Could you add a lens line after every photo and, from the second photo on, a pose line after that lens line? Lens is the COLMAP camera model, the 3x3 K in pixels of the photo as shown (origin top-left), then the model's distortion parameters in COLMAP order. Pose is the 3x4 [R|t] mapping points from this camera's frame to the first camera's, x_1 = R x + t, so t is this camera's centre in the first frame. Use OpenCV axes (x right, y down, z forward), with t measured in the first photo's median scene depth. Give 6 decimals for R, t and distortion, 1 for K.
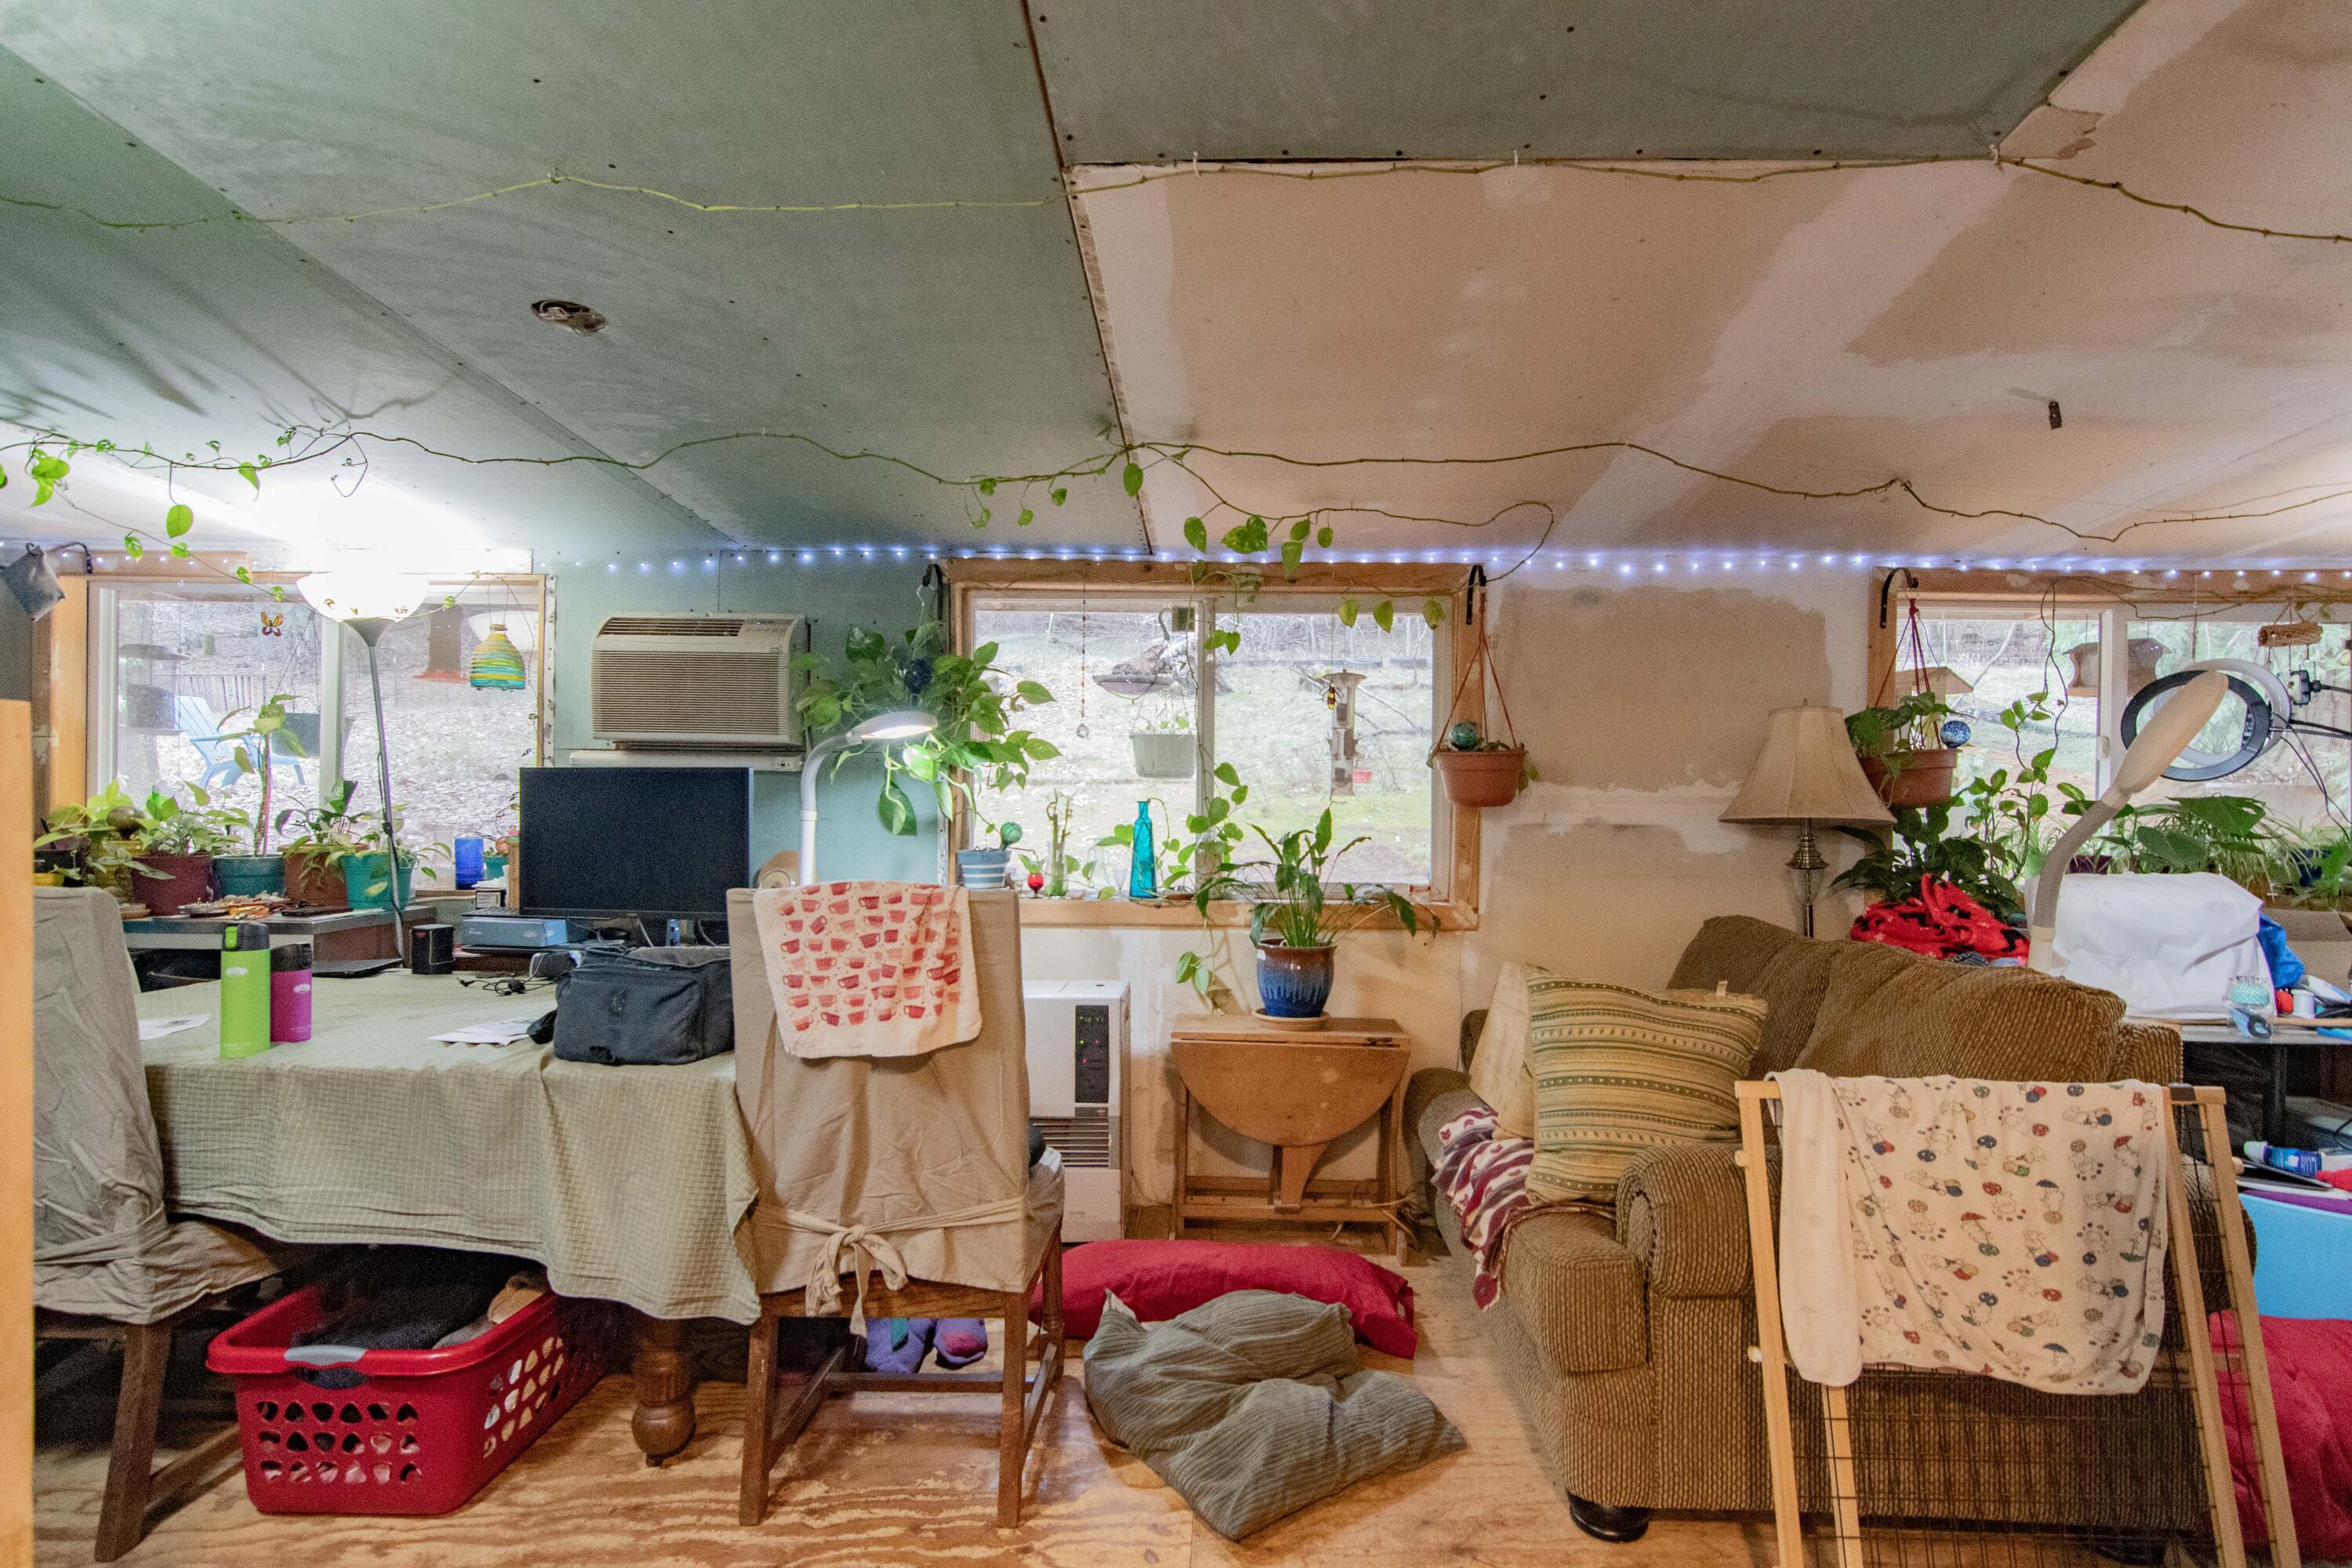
lens RADIAL K [[1154.5, 0, 1206.4], [0, 1154.5, 805.0], [0, 0, 1]] dist [-0.001810, -0.001140]
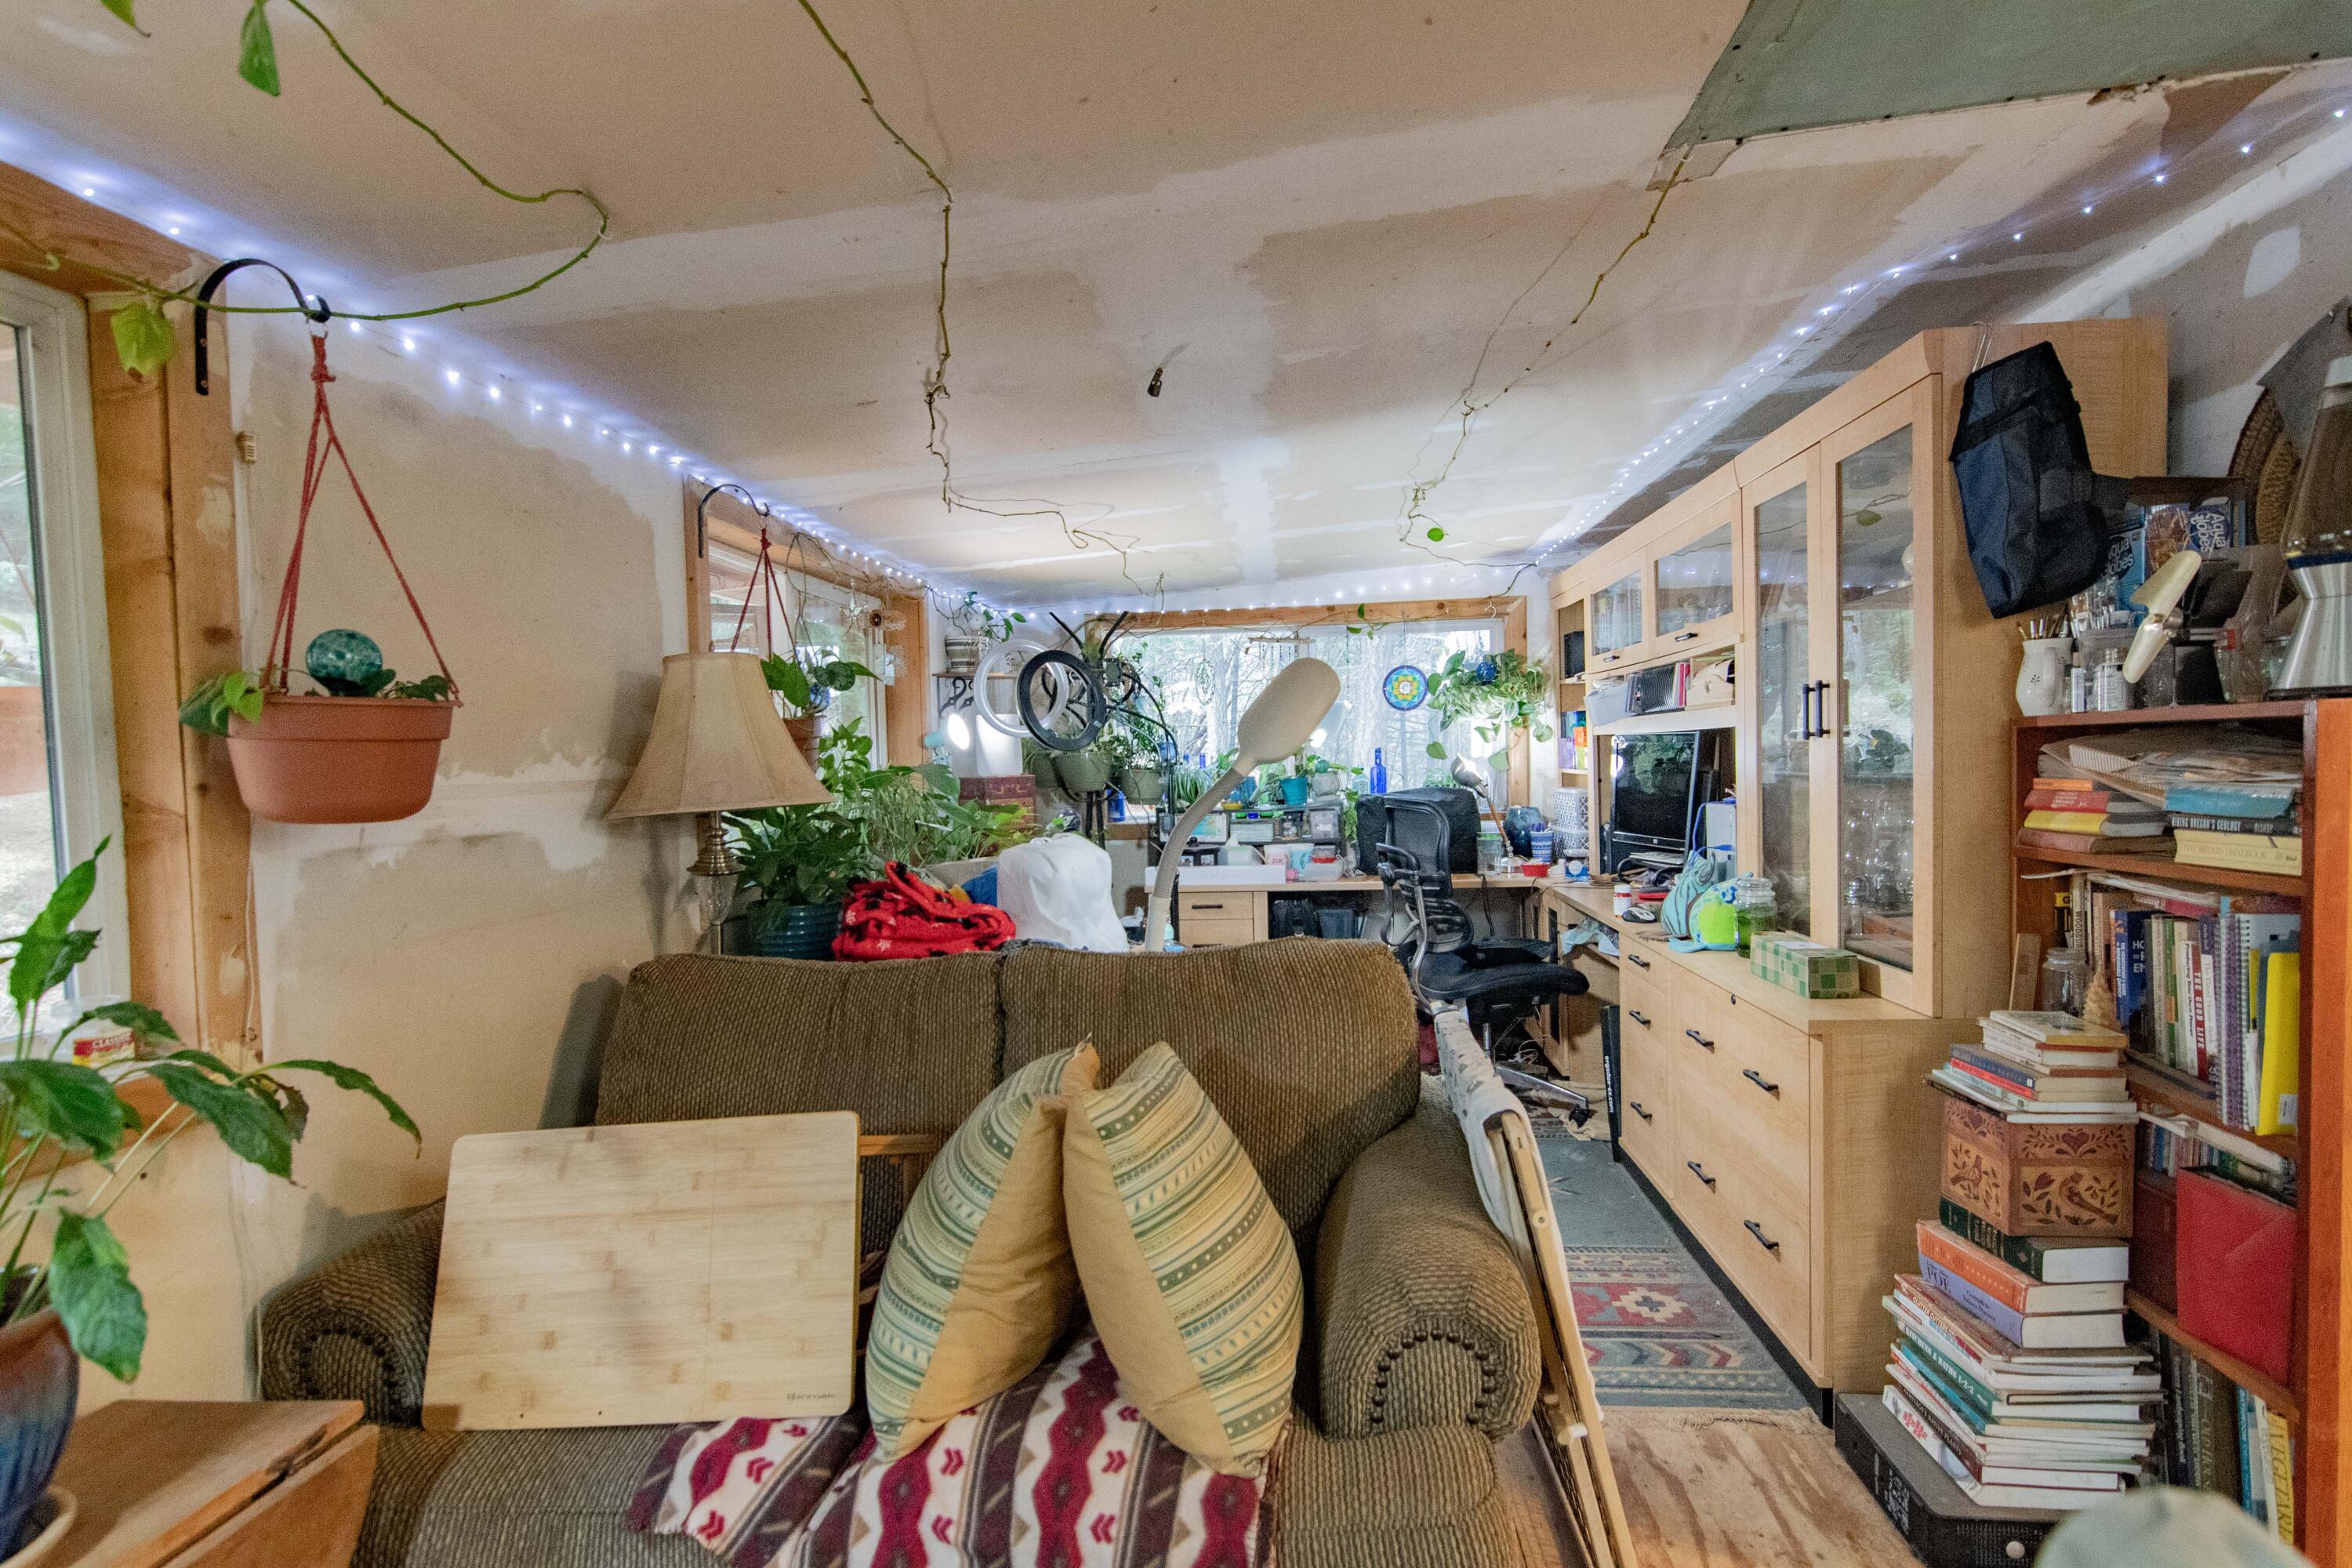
lens RADIAL K [[1154.5, 0, 1206.4], [0, 1154.5, 805.0], [0, 0, 1]] dist [-0.001810, -0.001140]
pose [[0.047154, -0.056972, 0.997262, -0.185057], [0.028559, 0.998041, 0.055666, -0.019298], [-0.998479, 0.025856, 0.048689, 0.618200]]
